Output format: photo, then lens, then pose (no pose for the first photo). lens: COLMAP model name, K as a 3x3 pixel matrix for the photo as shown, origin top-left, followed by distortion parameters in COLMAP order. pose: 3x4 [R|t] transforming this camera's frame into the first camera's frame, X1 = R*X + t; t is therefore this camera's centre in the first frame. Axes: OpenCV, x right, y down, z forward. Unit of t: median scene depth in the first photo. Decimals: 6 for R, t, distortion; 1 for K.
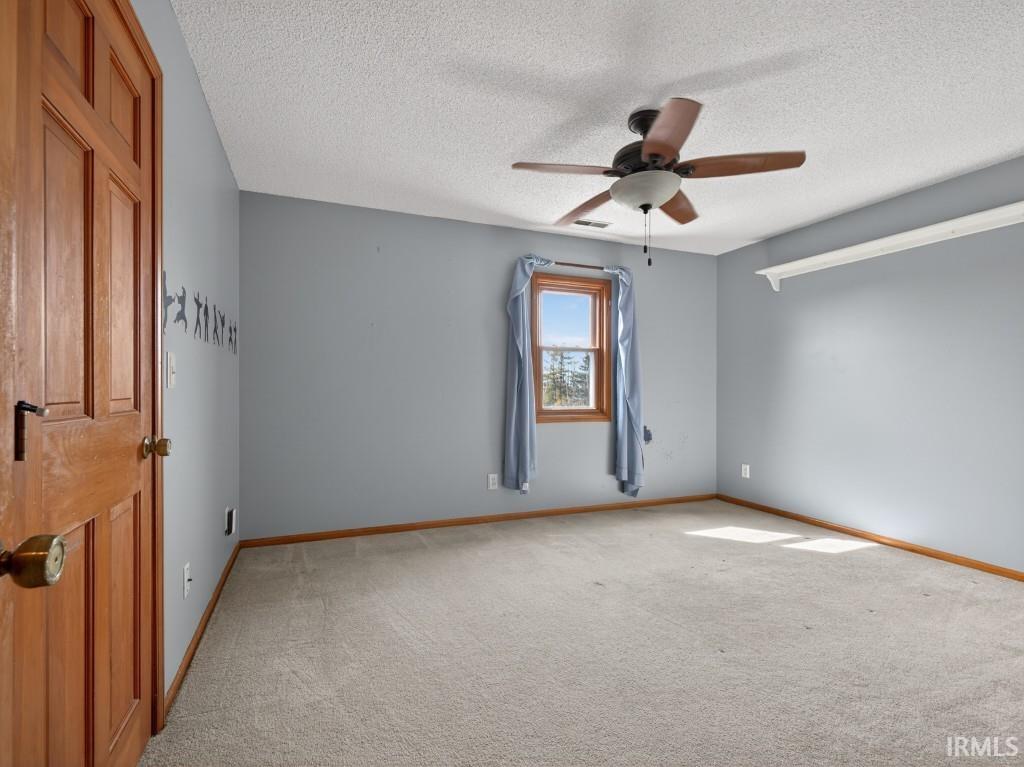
lens RADIAL K [[484.2, 0, 502.6], [0, 484.2, 393.9], [0, 0, 1]] dist [0.000181, -0.000576]
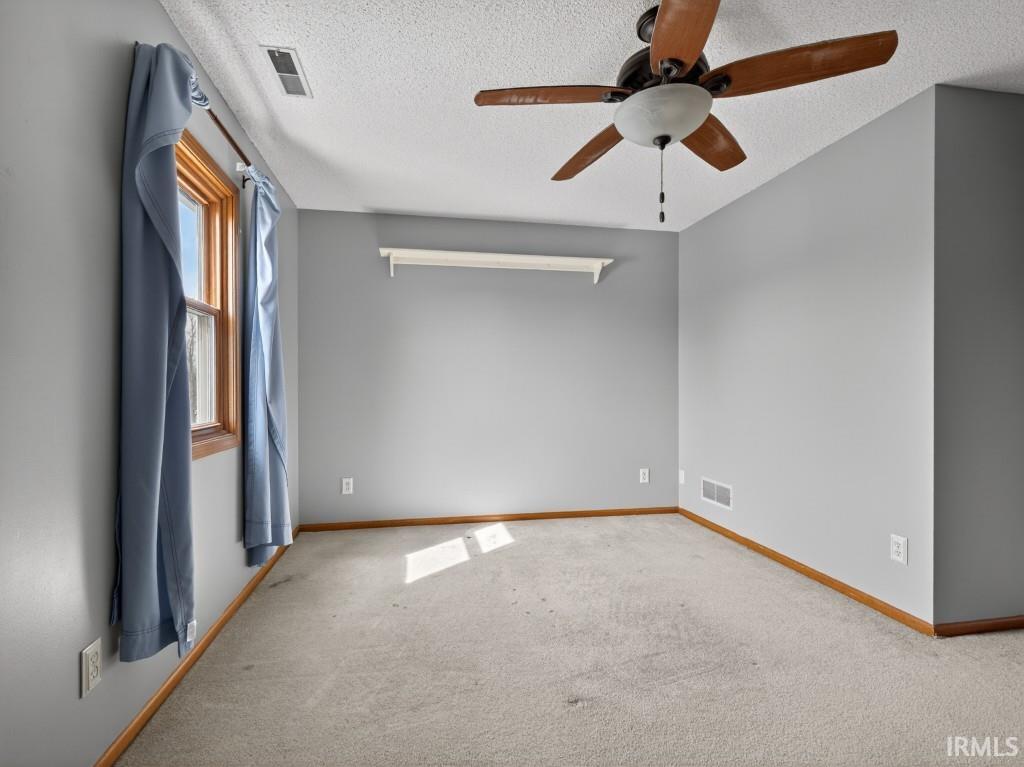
lens RADIAL K [[484.2, 0, 502.6], [0, 484.2, 393.9], [0, 0, 1]] dist [0.000181, -0.000576]
pose [[0.221162, -0.014139, 0.975135, -0.278781], [0.017449, 0.999792, 0.010539, -0.001233], [-0.975081, 0.014685, 0.221363, 0.649920]]
